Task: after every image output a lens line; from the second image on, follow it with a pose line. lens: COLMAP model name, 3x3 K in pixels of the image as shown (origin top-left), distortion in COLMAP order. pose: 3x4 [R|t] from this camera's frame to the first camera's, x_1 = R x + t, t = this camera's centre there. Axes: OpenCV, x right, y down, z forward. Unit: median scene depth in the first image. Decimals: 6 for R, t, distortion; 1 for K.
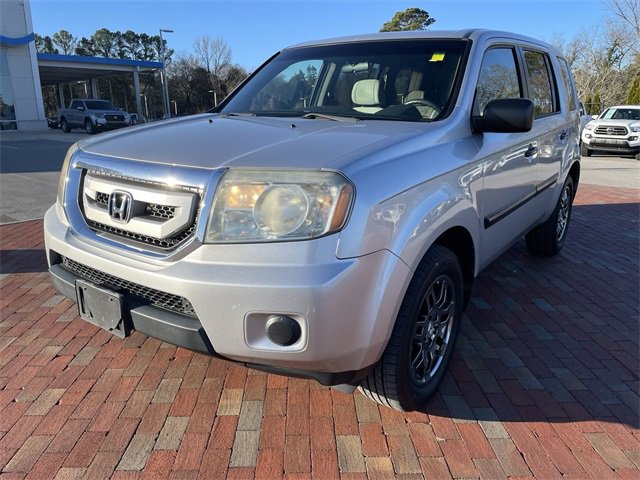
lens RADIAL K [[477.0, 0, 322.0], [0, 477.0, 235.9], [0, 0, 1]] dist [0.077078, -0.090663]
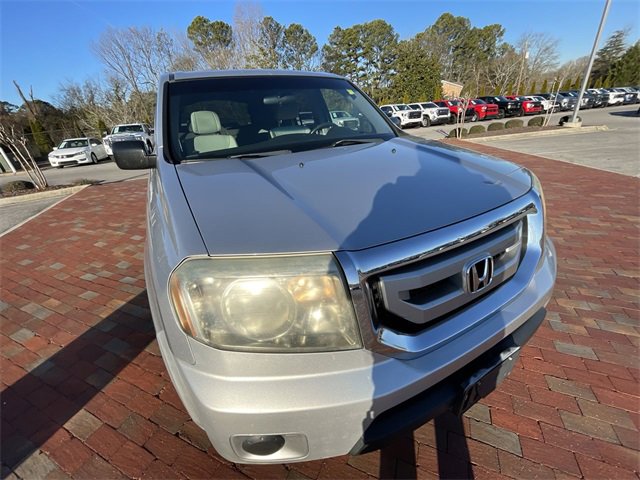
lens RADIAL K [[256.6, 0, 320.1], [0, 256.6, 238.5], [0, 0, 1]] dist [-0.003551, -0.000738]
pose [[0.429416, -0.432786, 0.792653, -0.751425], [0.304530, 0.895682, 0.324061, -0.301383], [-0.850214, 0.102230, 0.516416, 0.864727]]
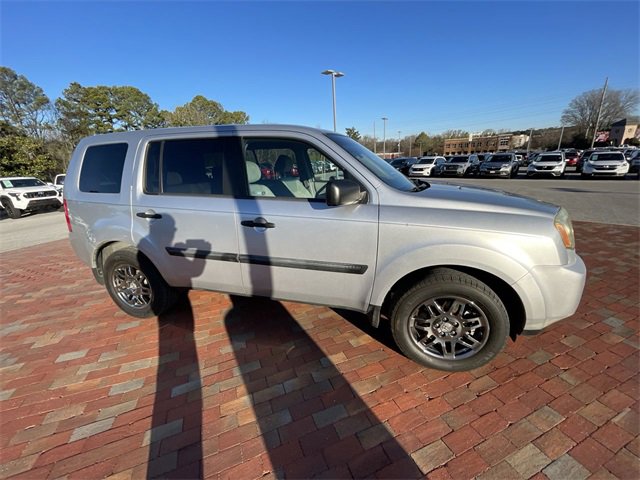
lens RADIAL K [[256.6, 0, 319.8], [0, 256.6, 239.4], [0, 0, 1]] dist [-0.003551, -0.000738]
pose [[-0.329583, -0.264157, 0.906419, -1.028279], [0.286295, 0.886894, 0.362567, -0.610673], [-0.899672, 0.378999, -0.216678, 1.929141]]
